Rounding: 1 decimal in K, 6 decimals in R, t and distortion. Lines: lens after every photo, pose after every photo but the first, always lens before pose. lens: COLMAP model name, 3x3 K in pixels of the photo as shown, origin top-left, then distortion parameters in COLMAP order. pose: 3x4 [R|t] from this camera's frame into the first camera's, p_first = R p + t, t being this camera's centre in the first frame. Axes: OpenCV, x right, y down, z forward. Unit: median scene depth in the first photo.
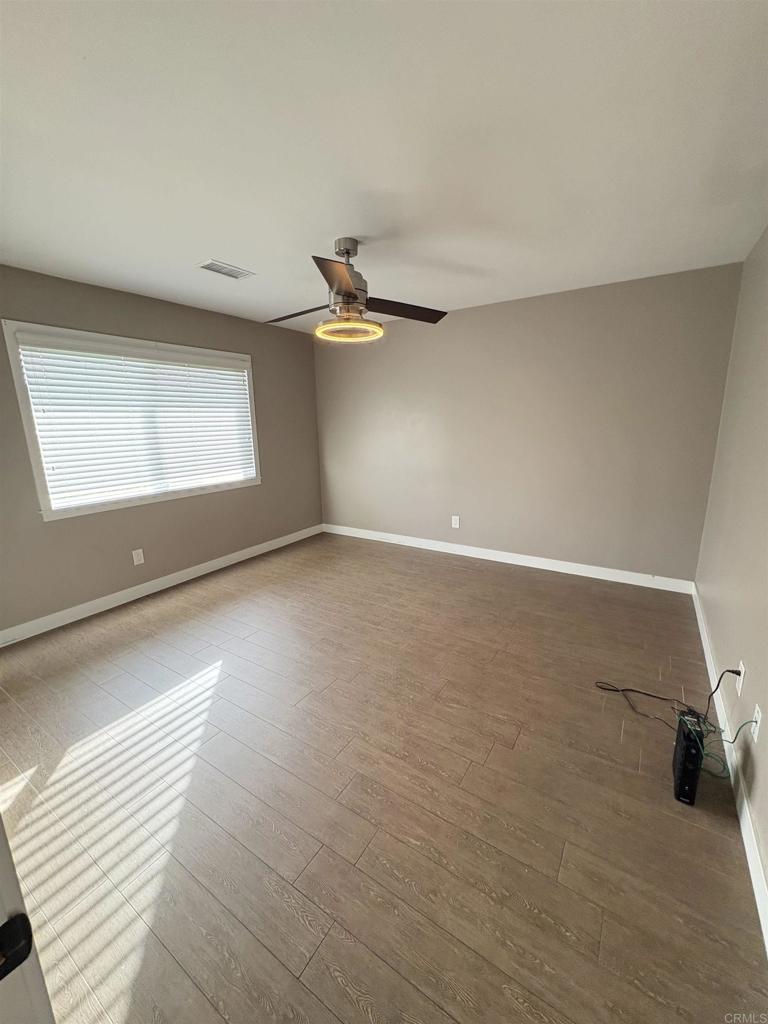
lens RADIAL K [[408.3, 0, 383.7], [0, 408.3, 512.0], [0, 0, 1]] dist [-0.001408, -0.000129]
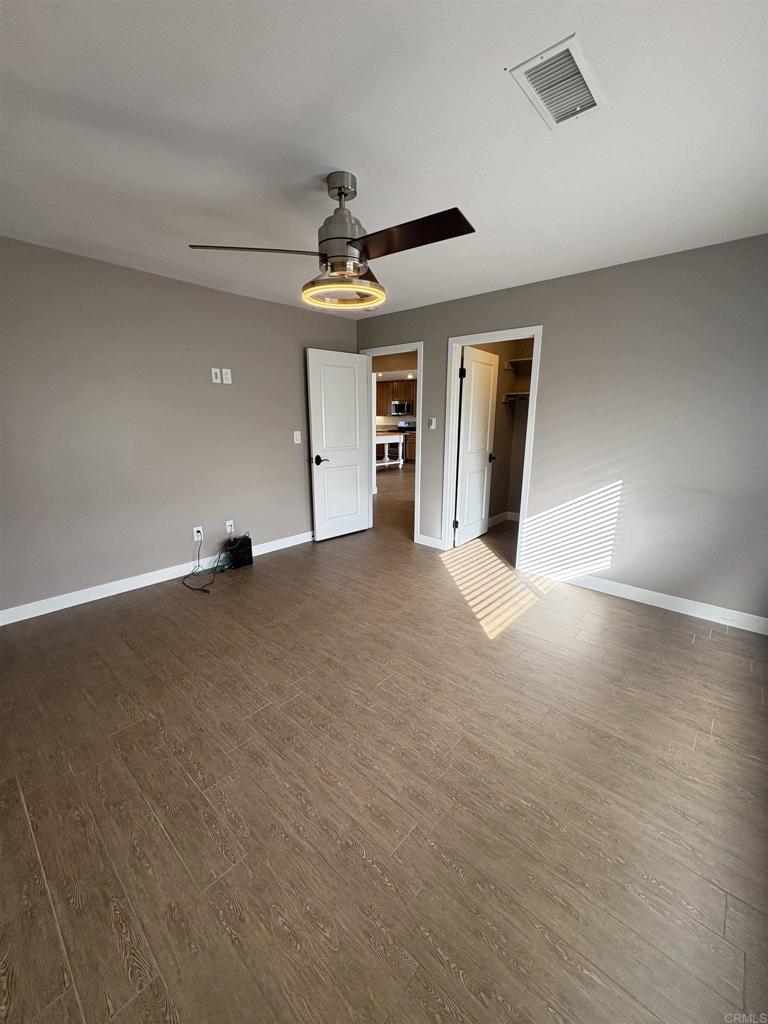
lens RADIAL K [[408.3, 0, 385.2], [0, 408.3, 514.2], [0, 0, 1]] dist [-0.001408, -0.000129]
pose [[-0.988452, -0.020433, 0.150150, -0.234527], [0.046944, 0.900831, 0.431625, -0.316860], [-0.144079, 0.433689, -0.889469, 1.512591]]
